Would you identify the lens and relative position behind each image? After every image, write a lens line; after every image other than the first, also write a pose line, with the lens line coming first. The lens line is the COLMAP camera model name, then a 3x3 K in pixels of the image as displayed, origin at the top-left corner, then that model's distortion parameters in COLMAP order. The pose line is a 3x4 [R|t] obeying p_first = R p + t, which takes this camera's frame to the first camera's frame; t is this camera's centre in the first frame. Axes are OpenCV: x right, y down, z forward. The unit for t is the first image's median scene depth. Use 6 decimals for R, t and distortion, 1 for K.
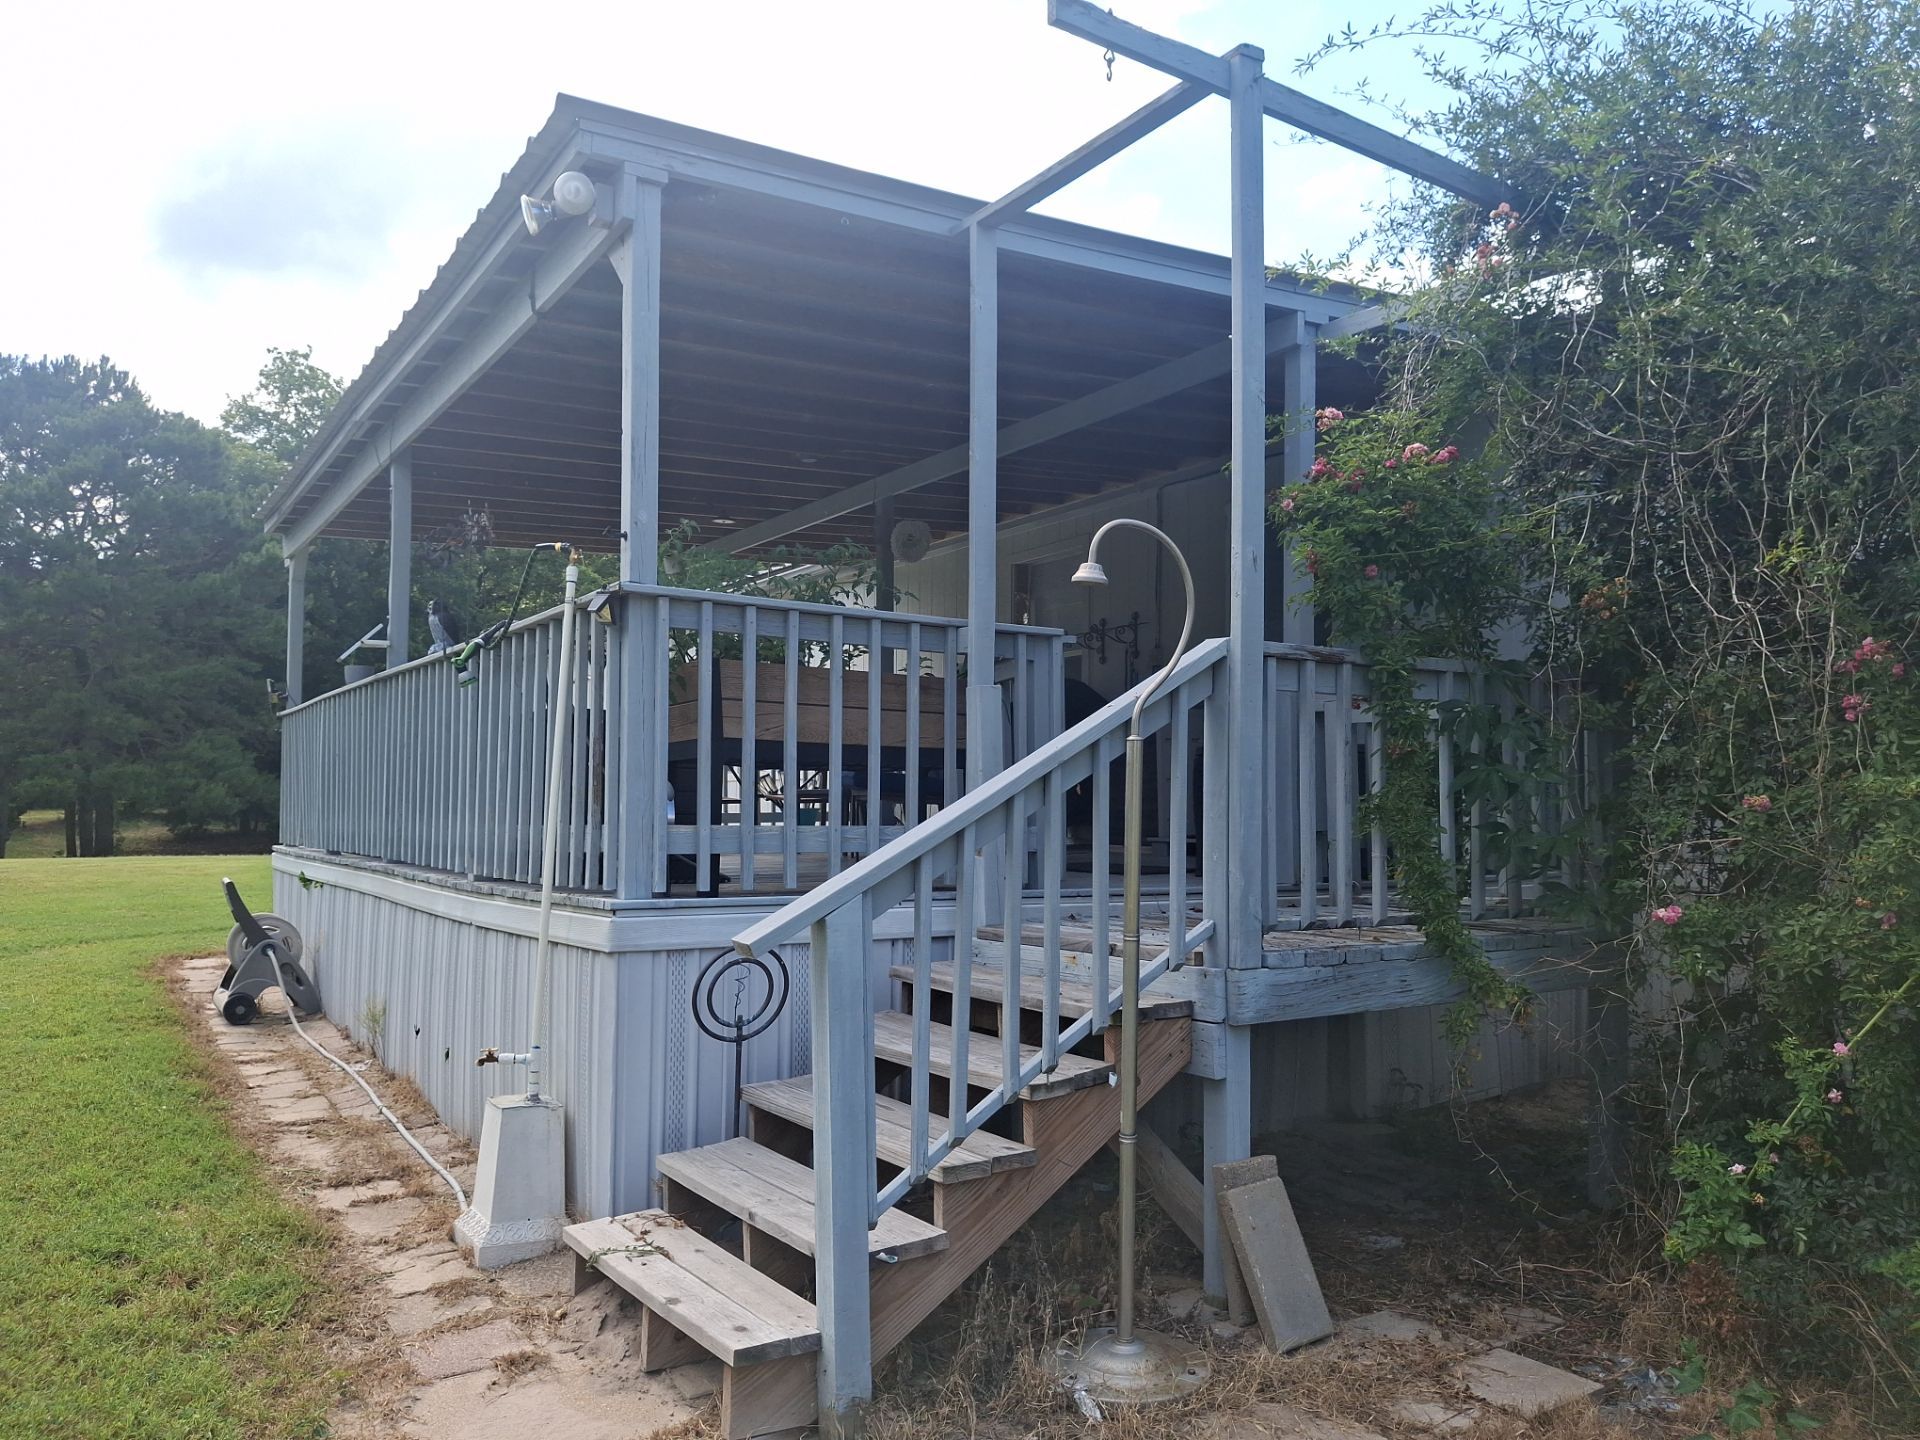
lens RADIAL K [[1433.2, 0, 953.3], [0, 1433.2, 762.0], [0, 0, 1]] dist [0.106130, -0.166446]
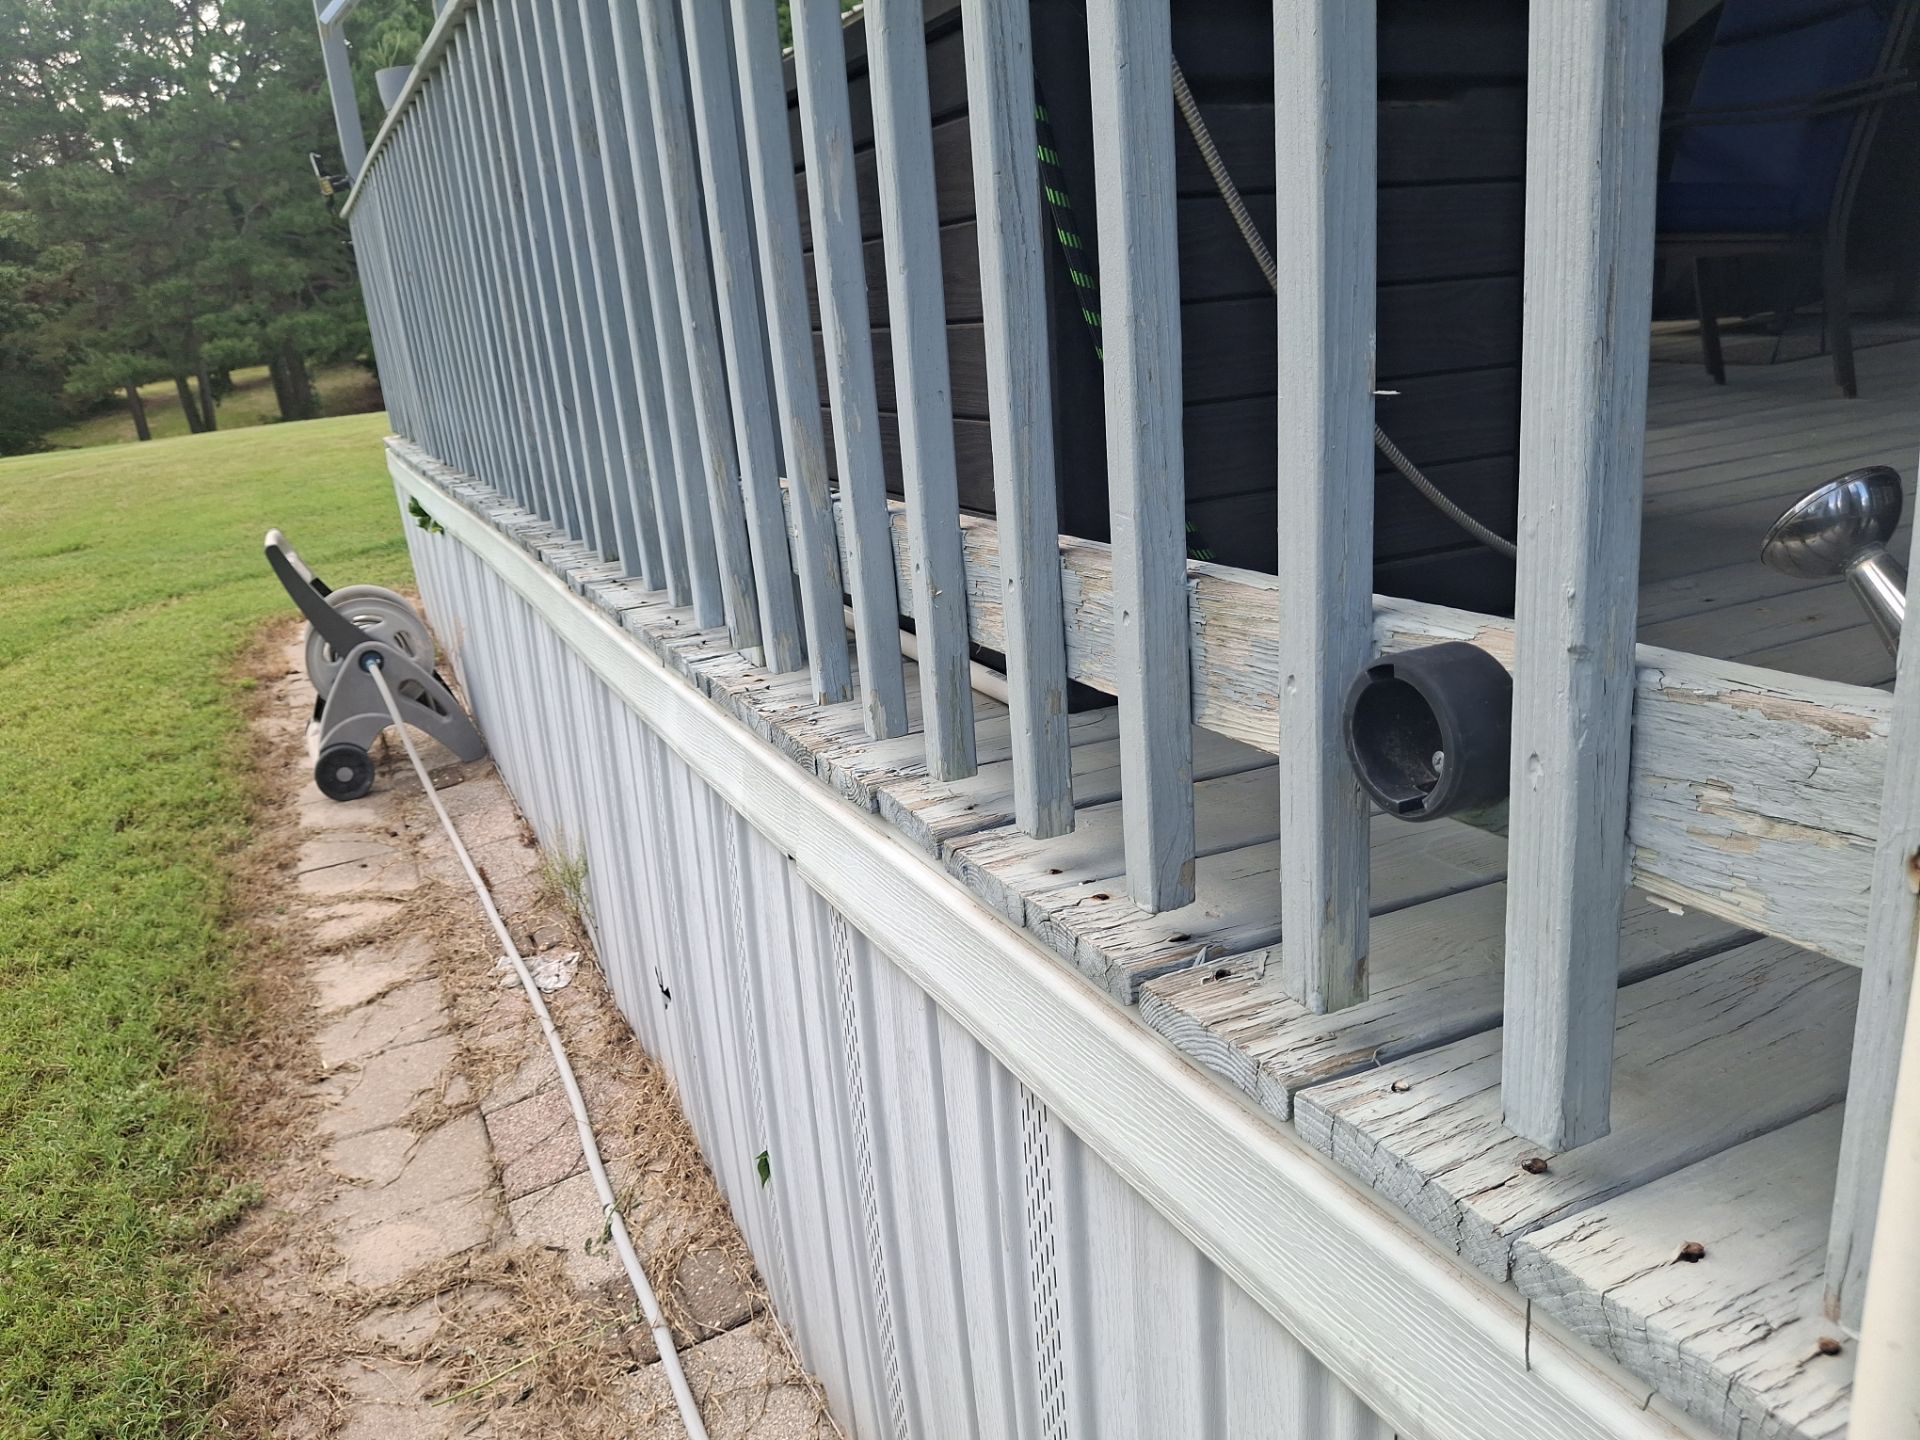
lens RADIAL K [[1463.8, 0, 960.0], [0, 1463.8, 720.0], [0, 0, 1]] dist [0.002148, -0.192579]
pose [[0.988407, -0.046849, -0.144419, -0.175792], [0.090093, 0.946616, 0.309518, 0.001969], [0.122209, -0.318941, 0.939863, 0.506485]]
